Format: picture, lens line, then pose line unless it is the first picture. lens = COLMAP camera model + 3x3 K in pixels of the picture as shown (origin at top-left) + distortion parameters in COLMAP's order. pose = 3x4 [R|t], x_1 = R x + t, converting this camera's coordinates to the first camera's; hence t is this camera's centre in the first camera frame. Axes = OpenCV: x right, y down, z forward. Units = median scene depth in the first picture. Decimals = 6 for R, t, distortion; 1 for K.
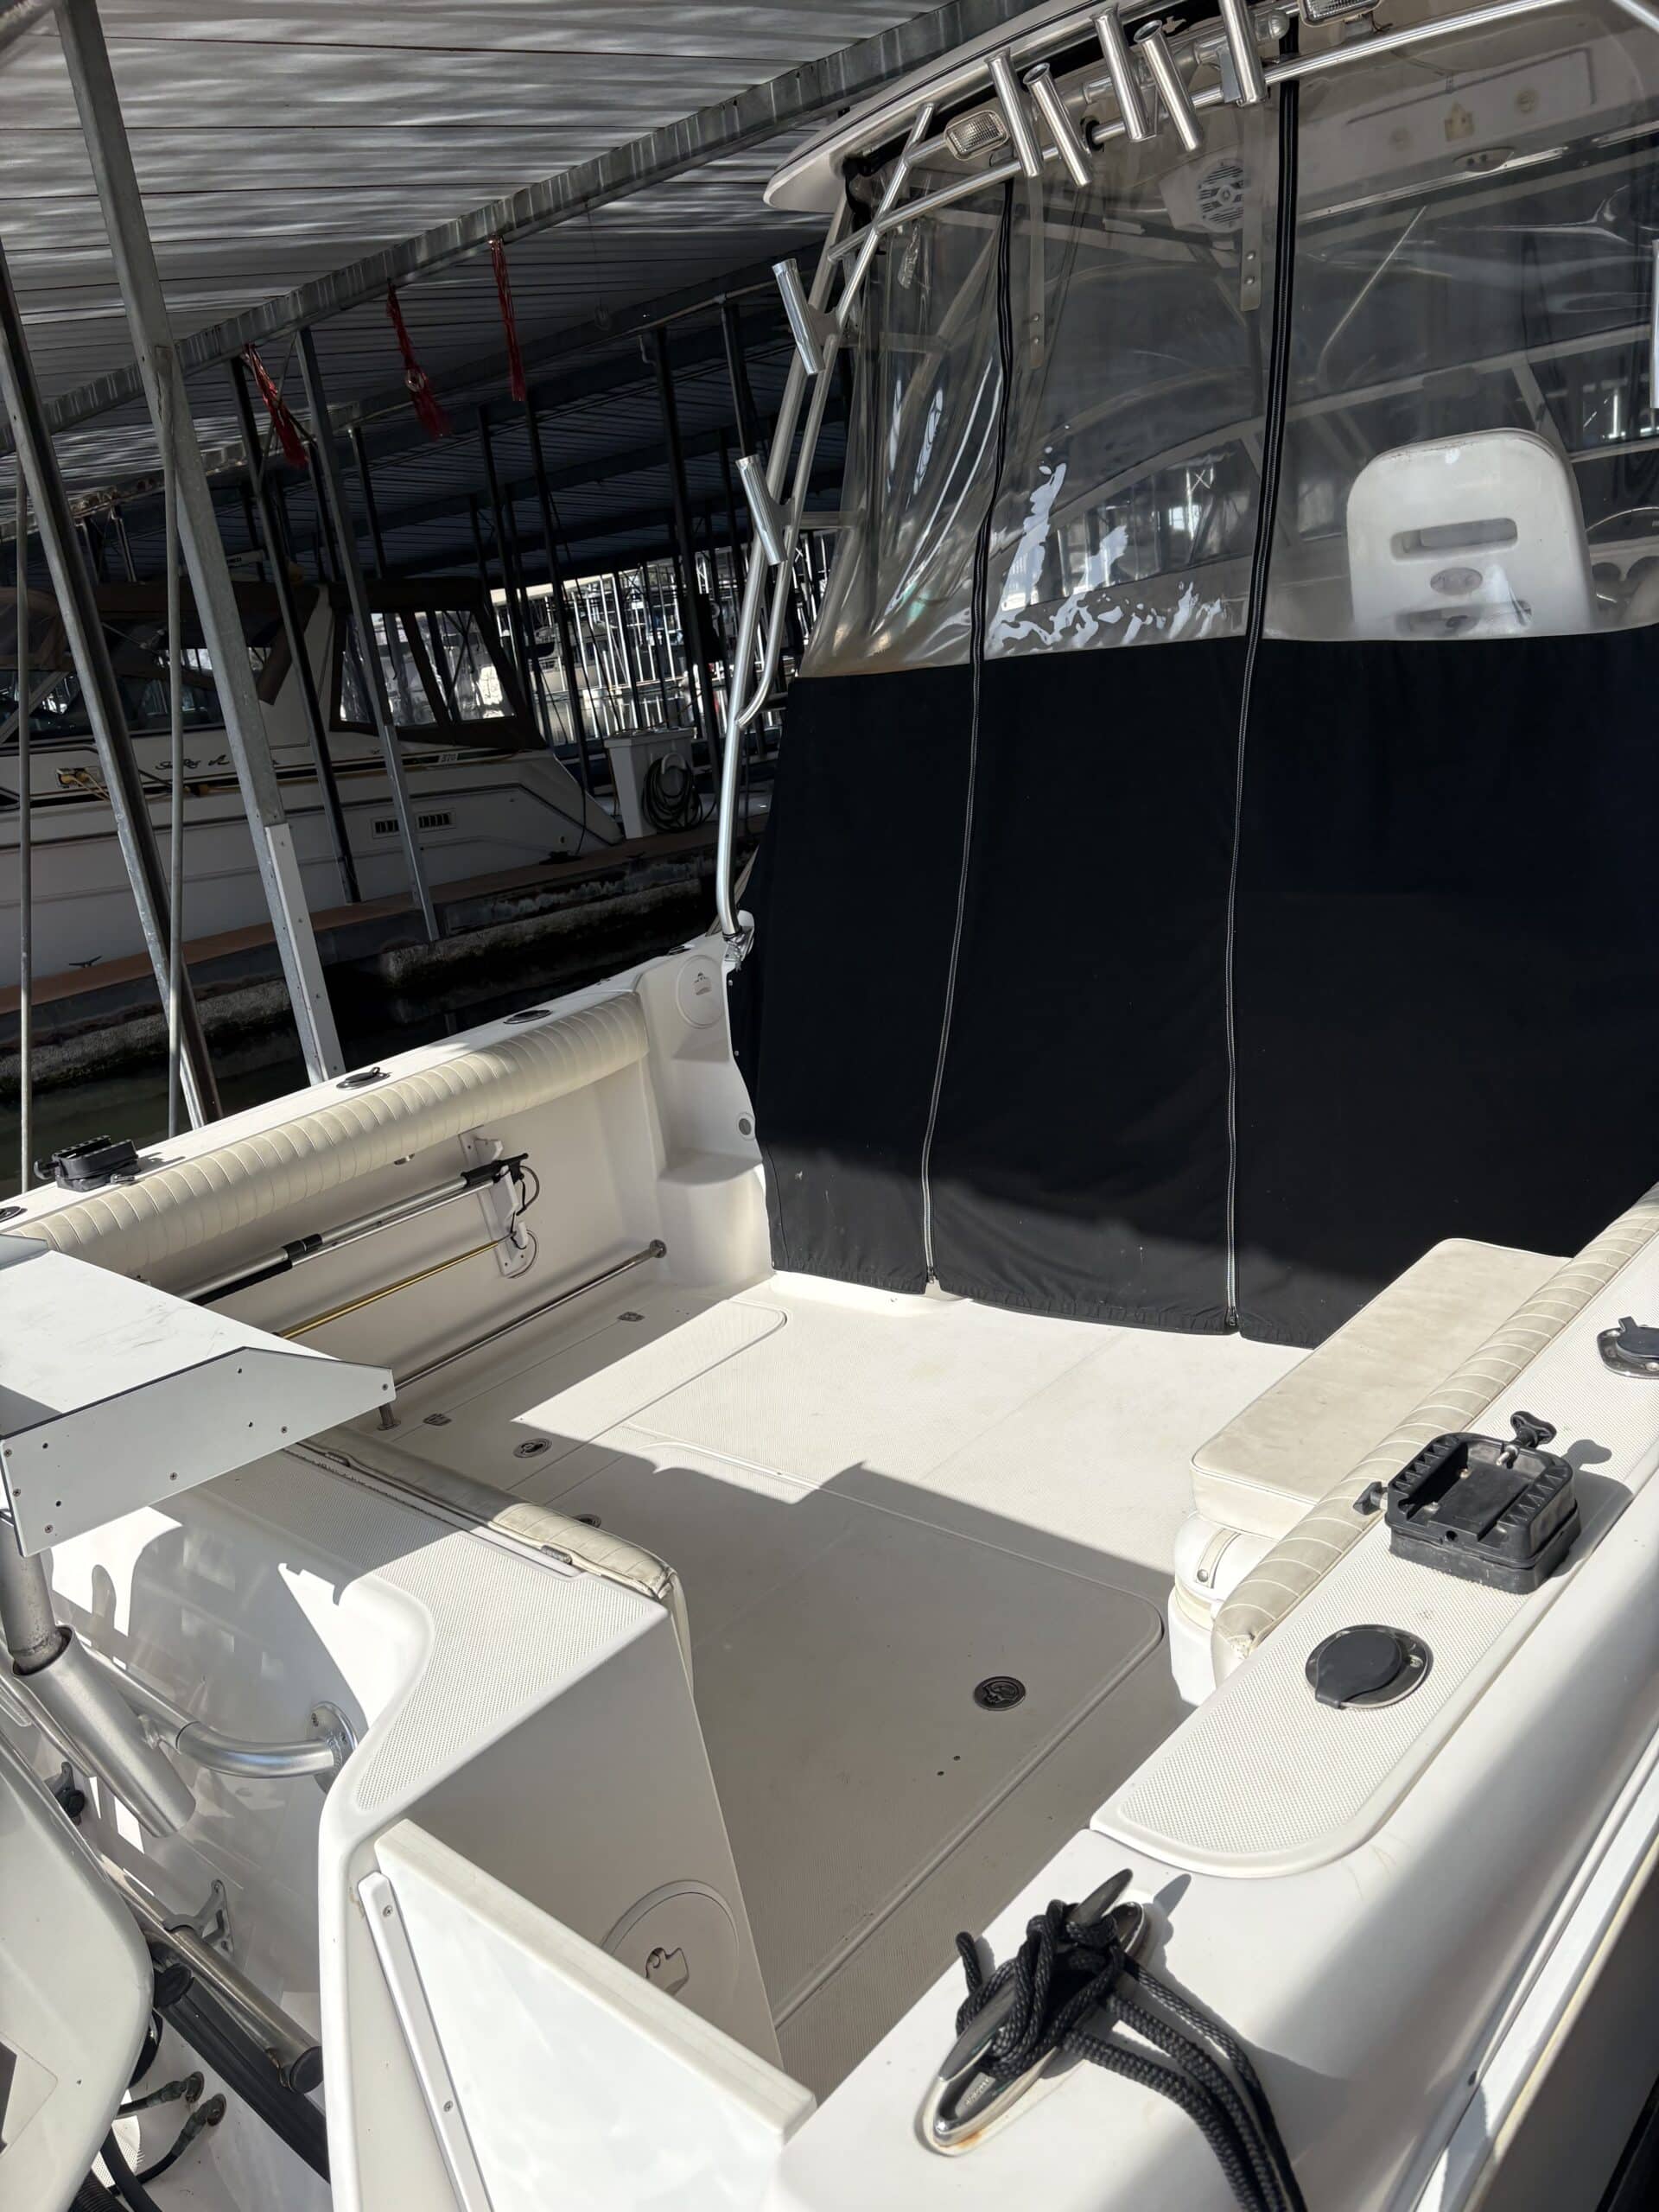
lens RADIAL K [[1680.8, 0, 826.7], [0, 1680.8, 1113.4], [0, 0, 1]] dist [0.027758, -0.029686]
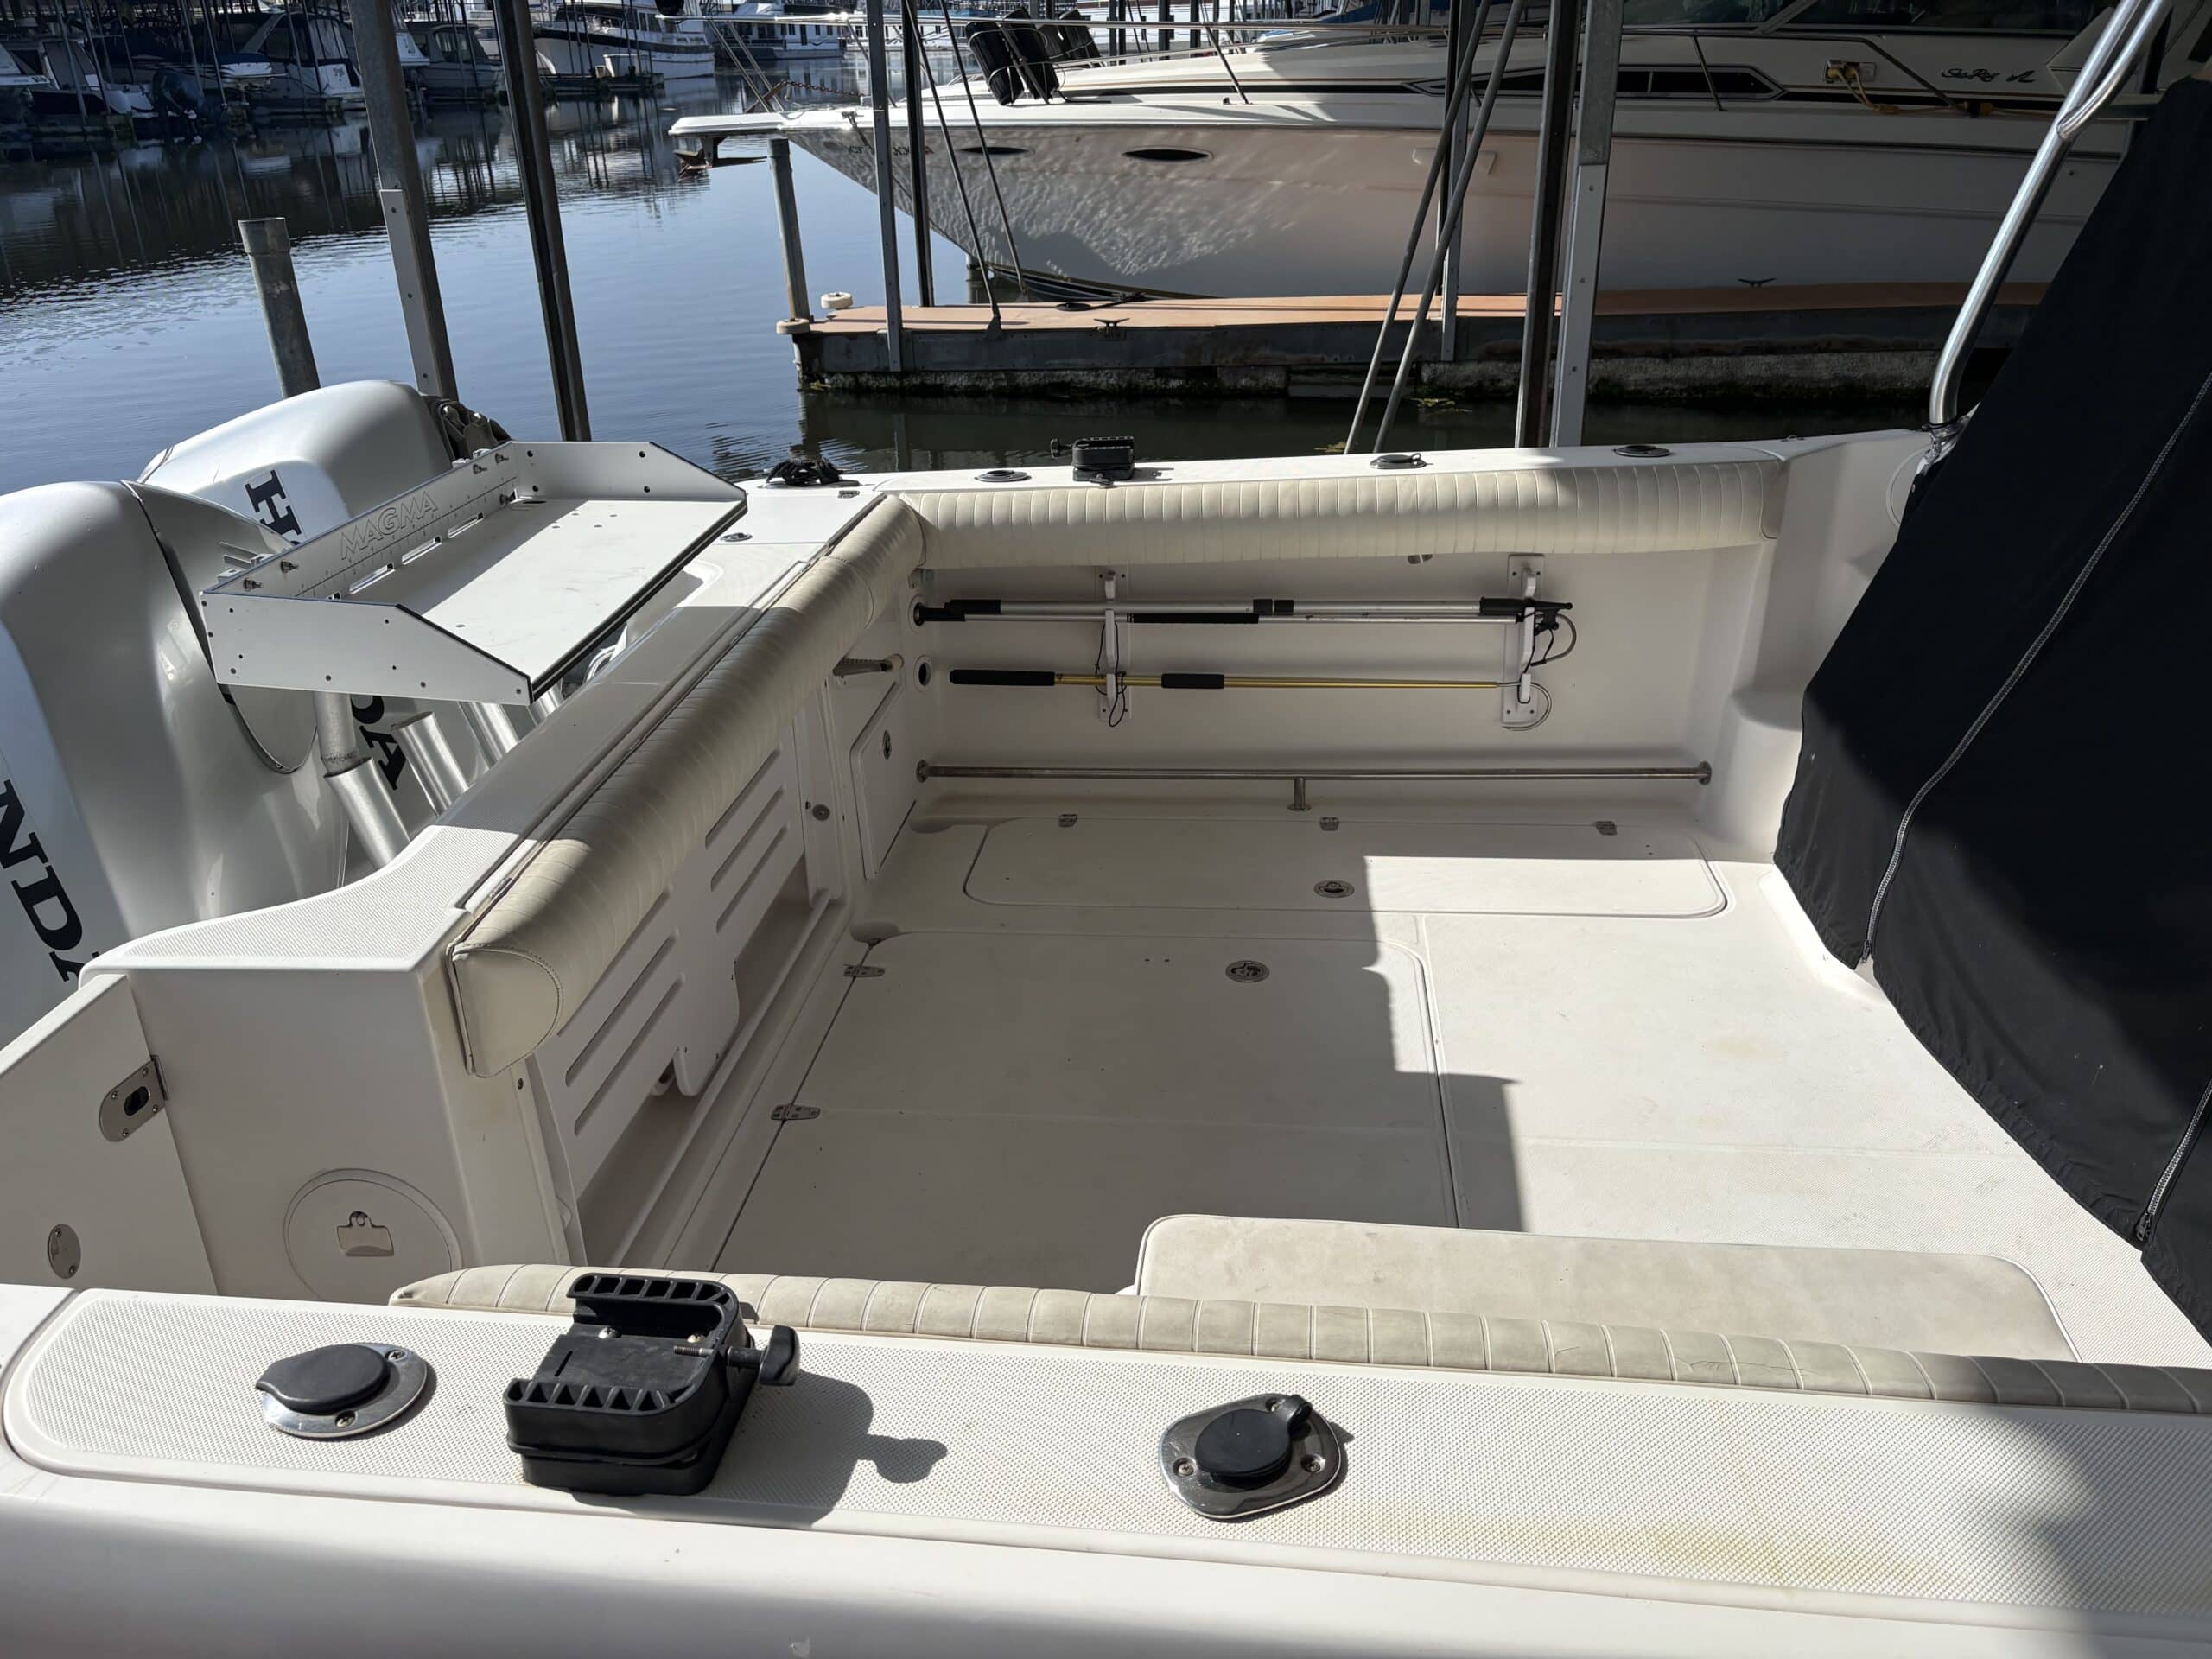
lens RADIAL K [[1680.8, 0, 1102.7], [0, 1680.8, 828.0], [0, 0, 1]] dist [0.027758, -0.029686]
pose [[0.550039, 0.447034, -0.705421, 0.366435], [-0.269440, 0.894496, 0.356762, -0.122095], [0.790481, -0.006164, 0.612456, 0.281106]]
